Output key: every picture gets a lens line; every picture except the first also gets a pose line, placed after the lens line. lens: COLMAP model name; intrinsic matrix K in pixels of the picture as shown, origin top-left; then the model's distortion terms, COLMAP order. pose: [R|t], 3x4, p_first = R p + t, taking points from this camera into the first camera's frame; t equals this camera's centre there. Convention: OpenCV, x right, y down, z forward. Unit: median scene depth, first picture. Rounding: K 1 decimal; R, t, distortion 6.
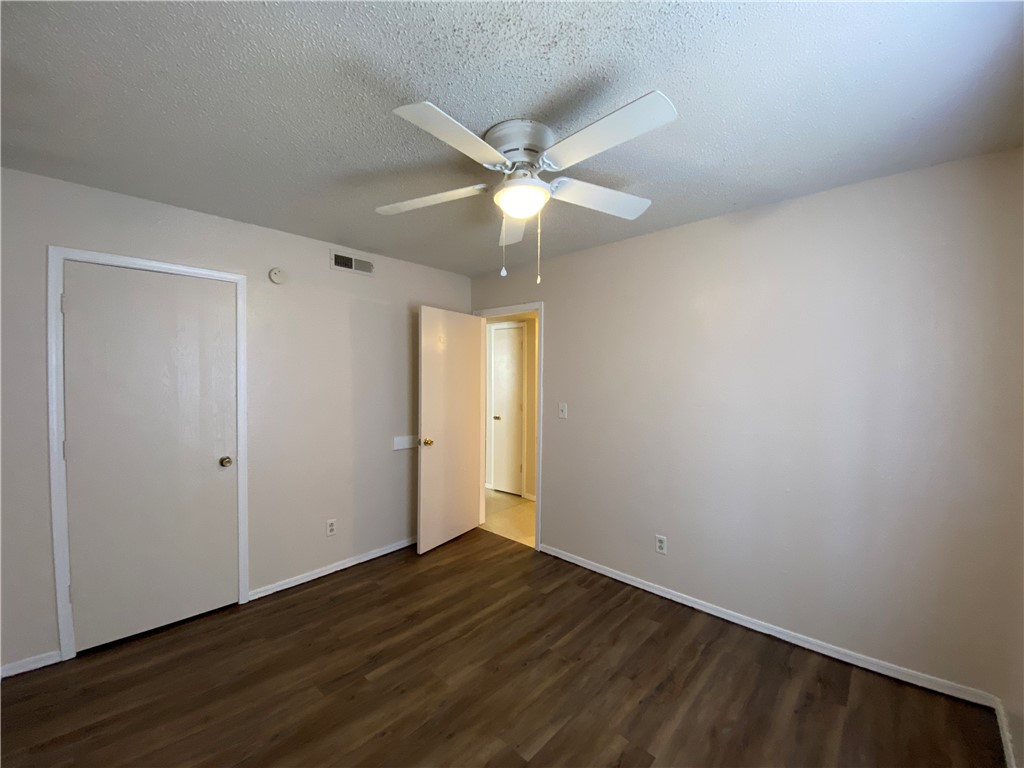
lens RADIAL K [[410.1, 0, 513.7], [0, 410.1, 382.1], [0, 0, 1]] dist [0.033978, -0.020961]
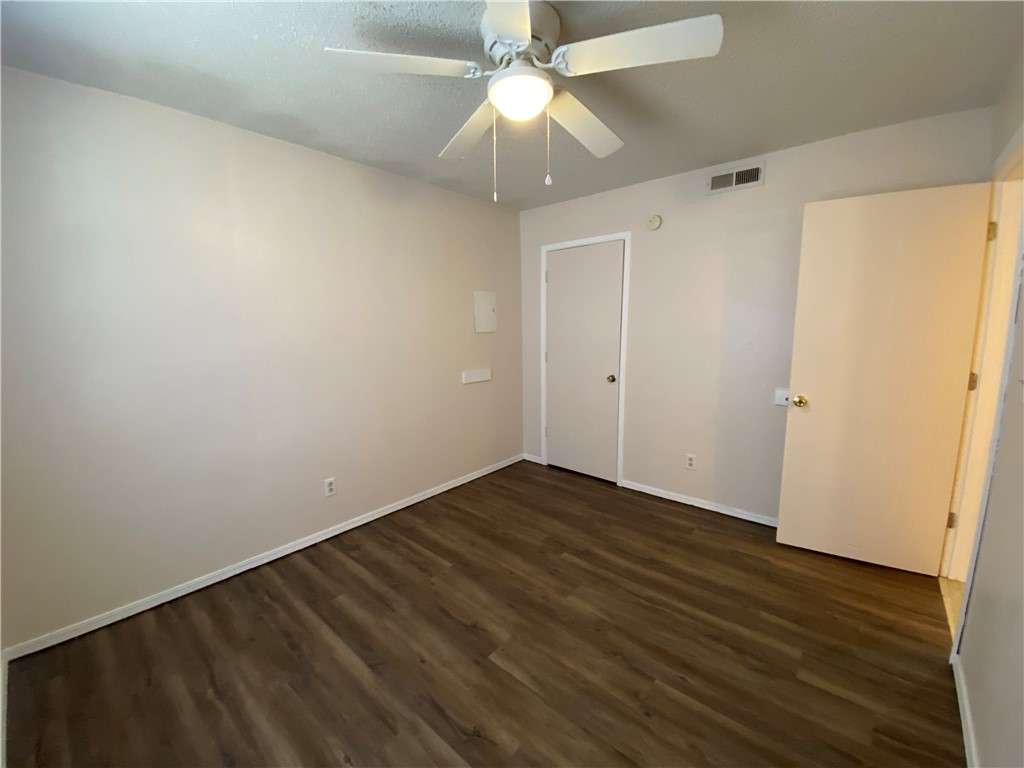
lens RADIAL K [[410.1, 0, 513.7], [0, 410.1, 382.1], [0, 0, 1]] dist [0.033978, -0.020961]
pose [[0.051039, 0.135266, -0.989494, 0.710500], [-0.003430, 0.990803, 0.135268, 0.025890], [0.998691, -0.003510, 0.051034, 0.700022]]
